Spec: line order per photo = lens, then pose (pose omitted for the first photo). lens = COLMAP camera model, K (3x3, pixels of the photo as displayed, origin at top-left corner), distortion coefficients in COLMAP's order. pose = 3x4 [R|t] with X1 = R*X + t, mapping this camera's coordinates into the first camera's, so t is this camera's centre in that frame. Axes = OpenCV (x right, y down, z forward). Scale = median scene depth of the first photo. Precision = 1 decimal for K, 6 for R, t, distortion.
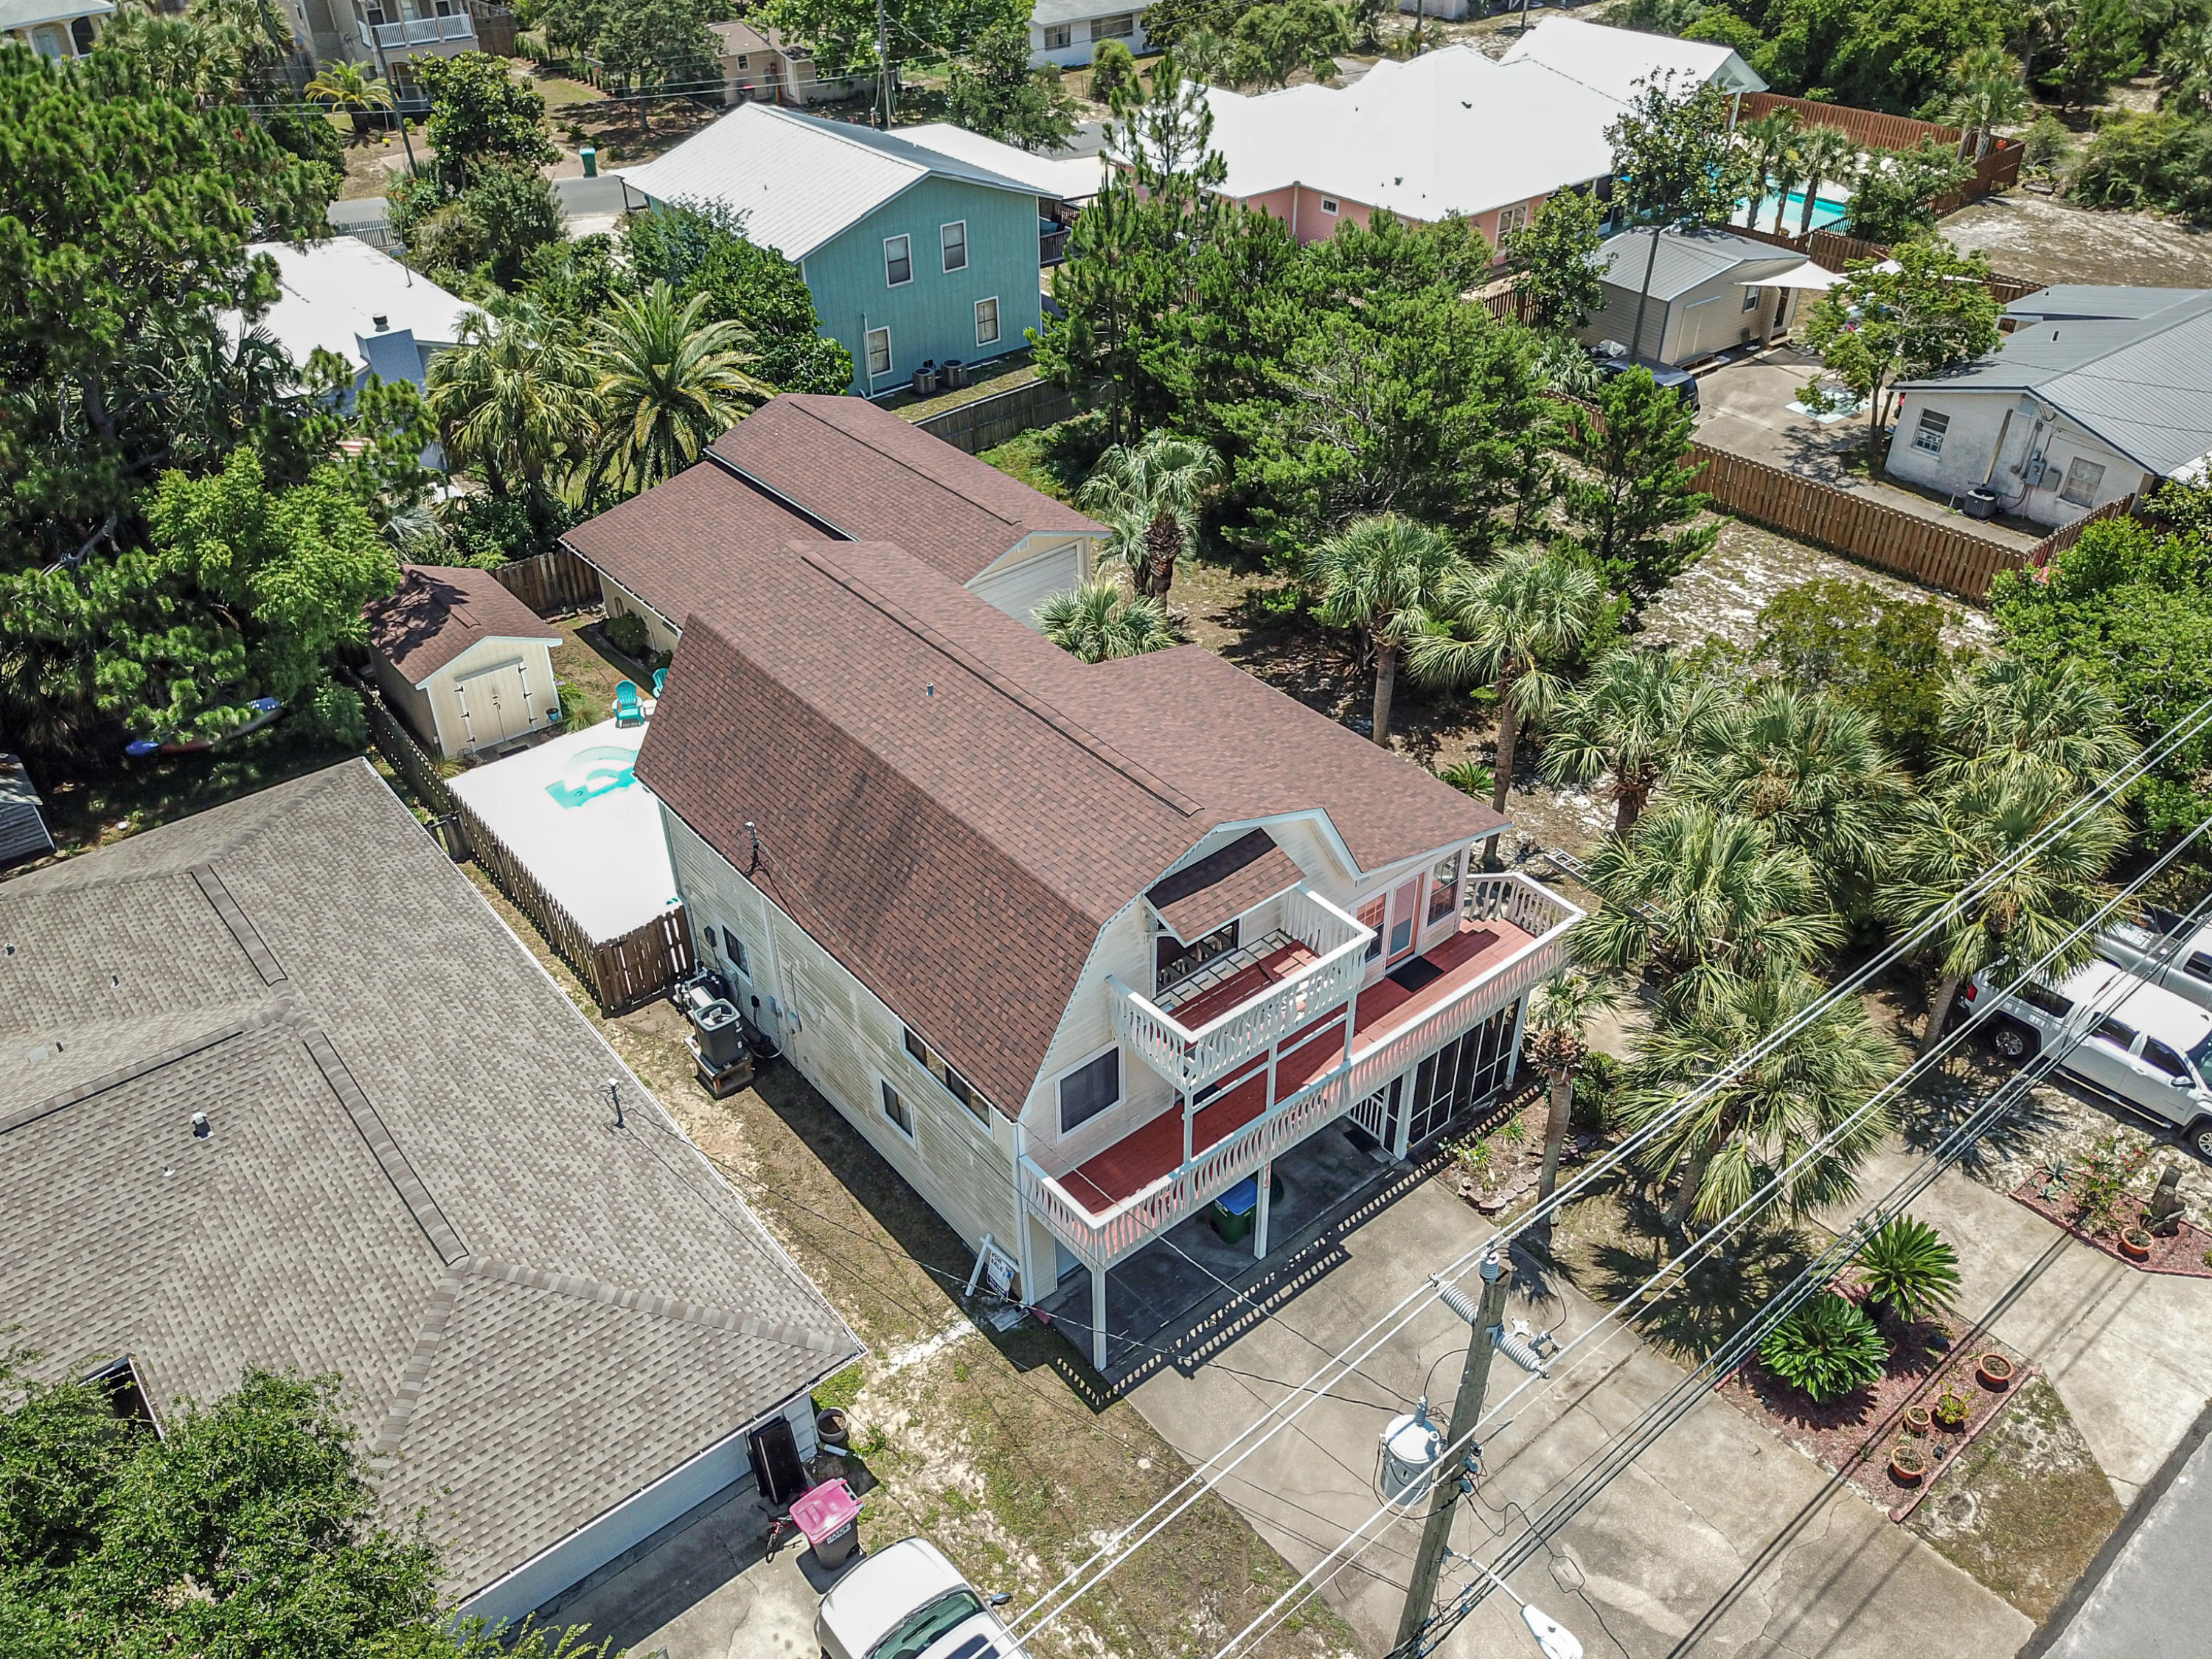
lens RADIAL K [[1686.0, 0, 1108.2], [0, 1686.0, 863.3], [0, 0, 1]] dist [0.028078, -0.006574]
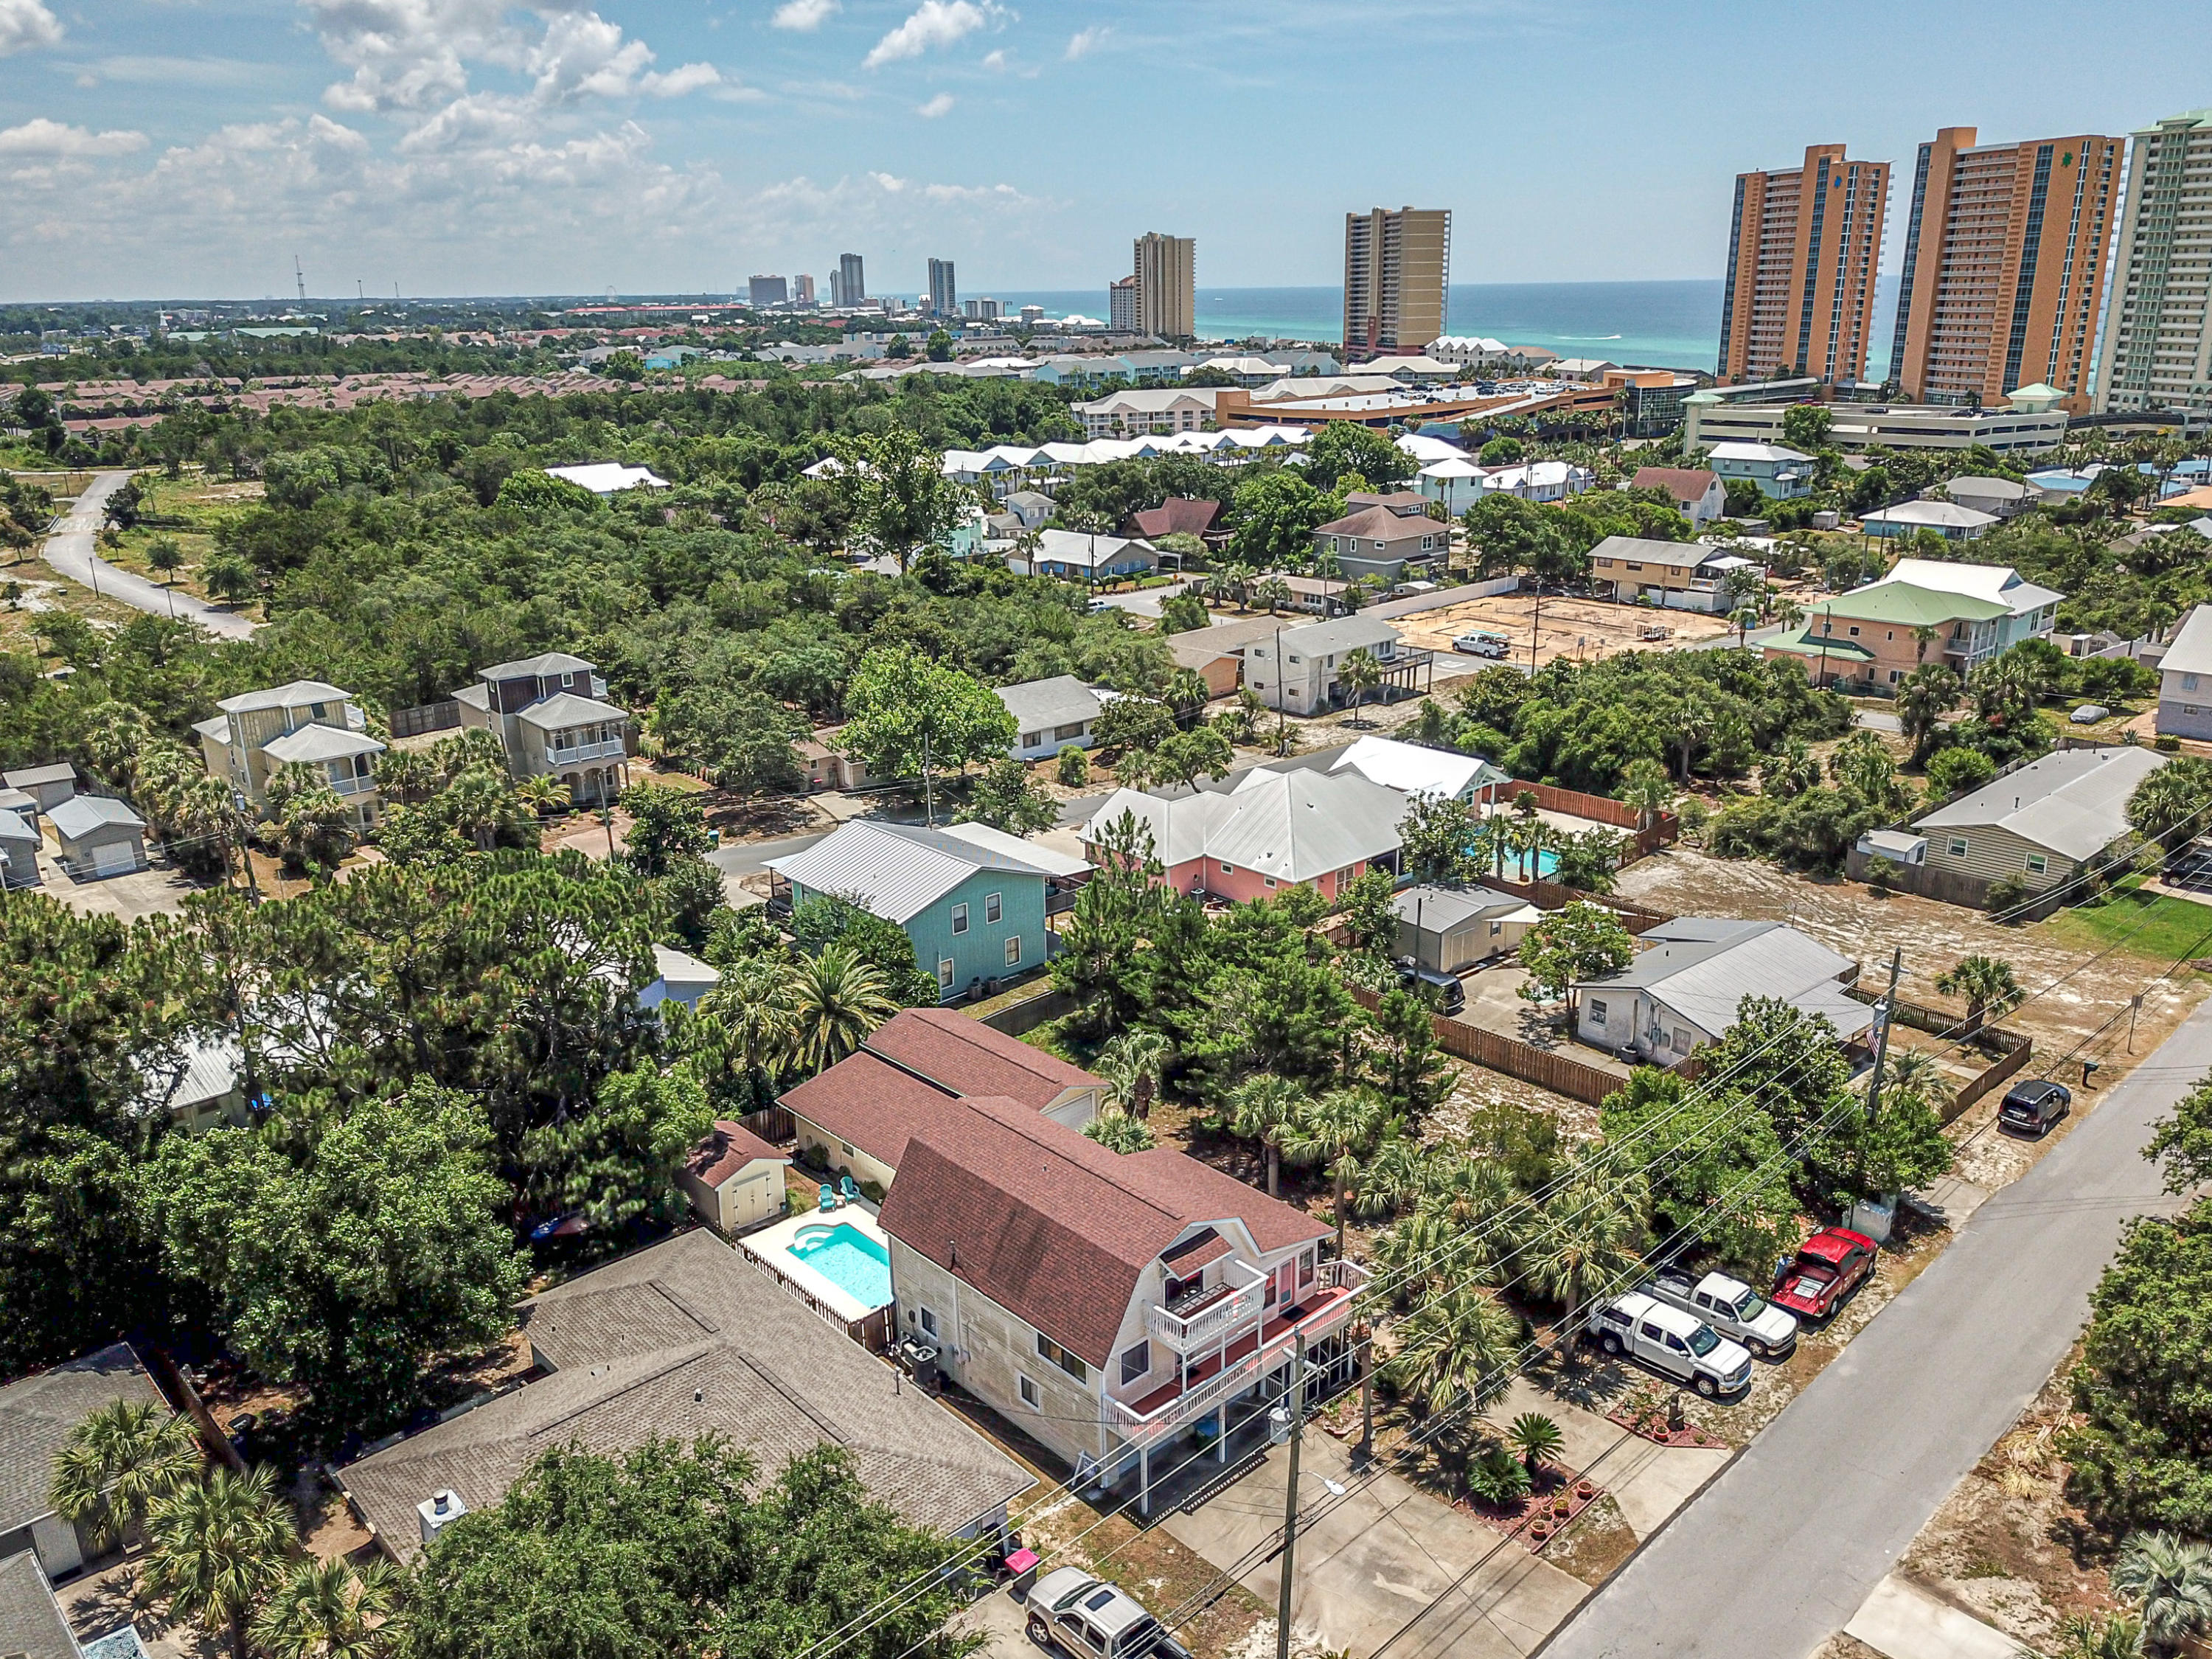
lens RADIAL K [[1699.5, 0, 1111.9], [0, 1699.5, 830.2], [0, 0, 1]] dist [0.024910, 0.001963]
pose [[0.998483, -0.021923, 0.050513, -0.092893], [0.037371, 0.943512, -0.329223, 0.148478], [-0.040442, 0.330612, 0.942900, -0.837511]]
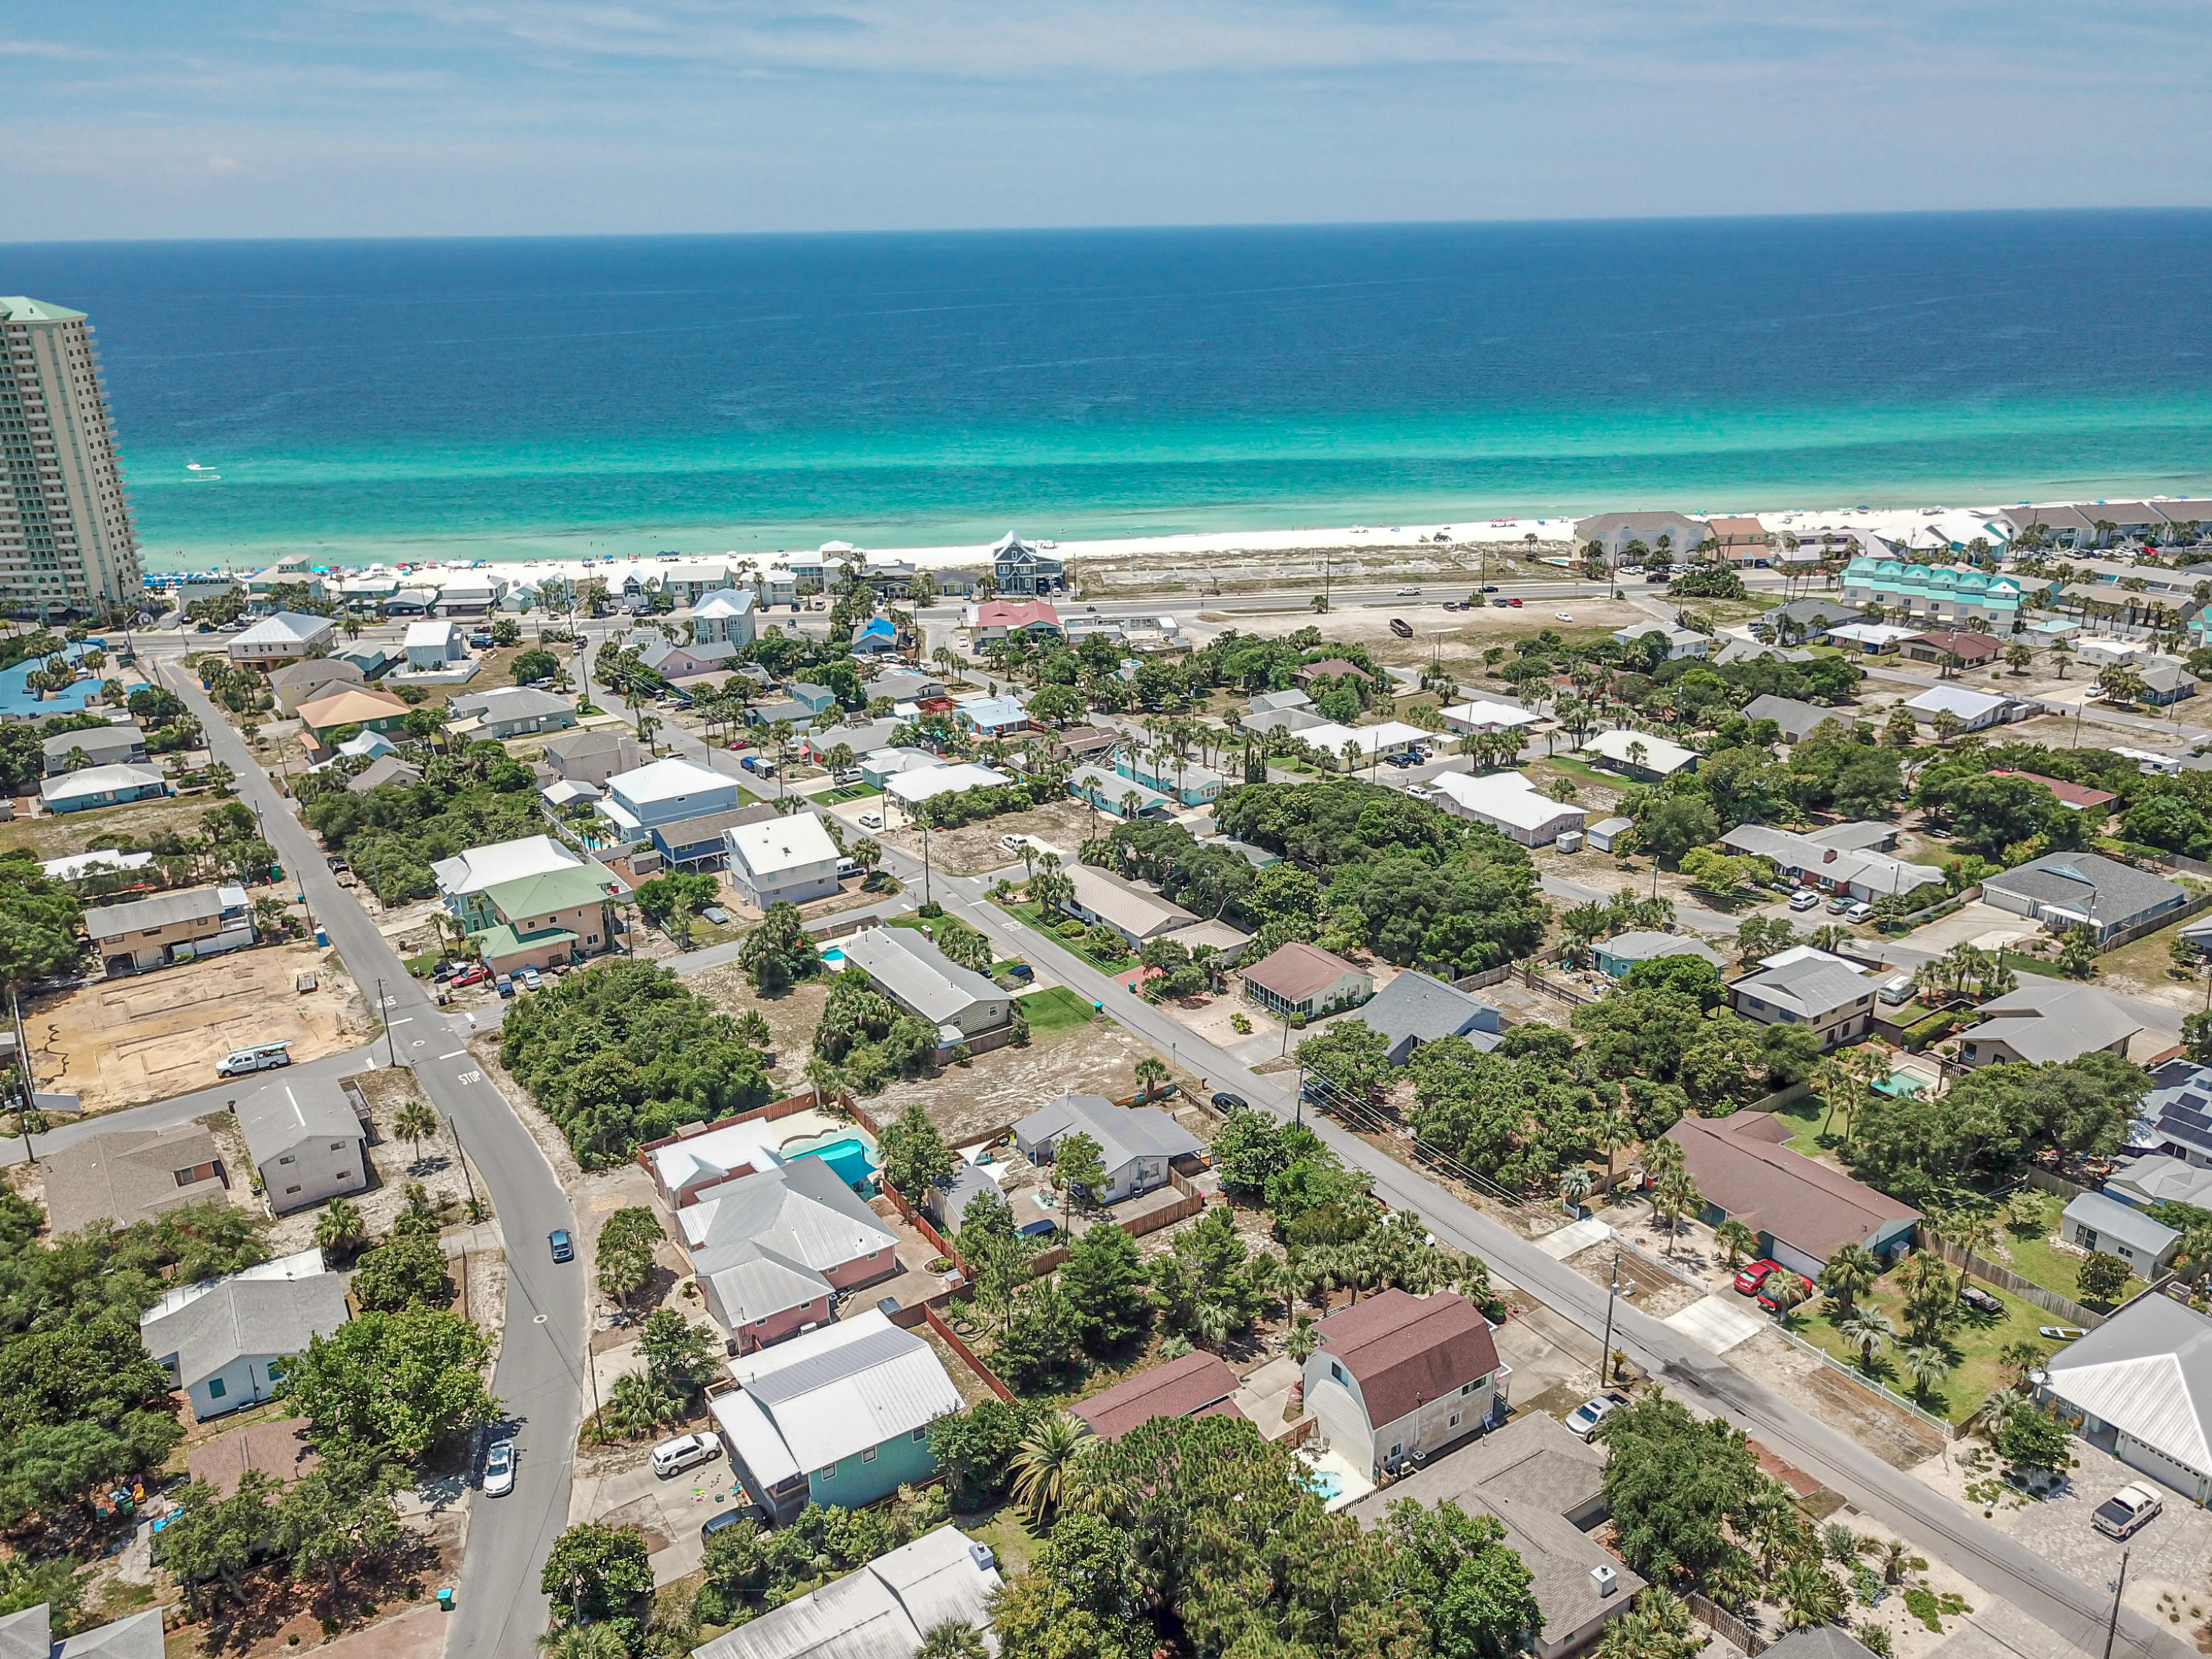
lens RADIAL K [[1696.9, 0, 1109.5], [0, 1696.9, 829.0], [0, 0, 1]] dist [0.034367, -0.012672]
pose [[0.110404, -0.329320, 0.937742, -2.927131], [0.612111, 0.765867, 0.196894, -1.841266], [-0.783027, 0.552264, 0.286135, -0.262968]]
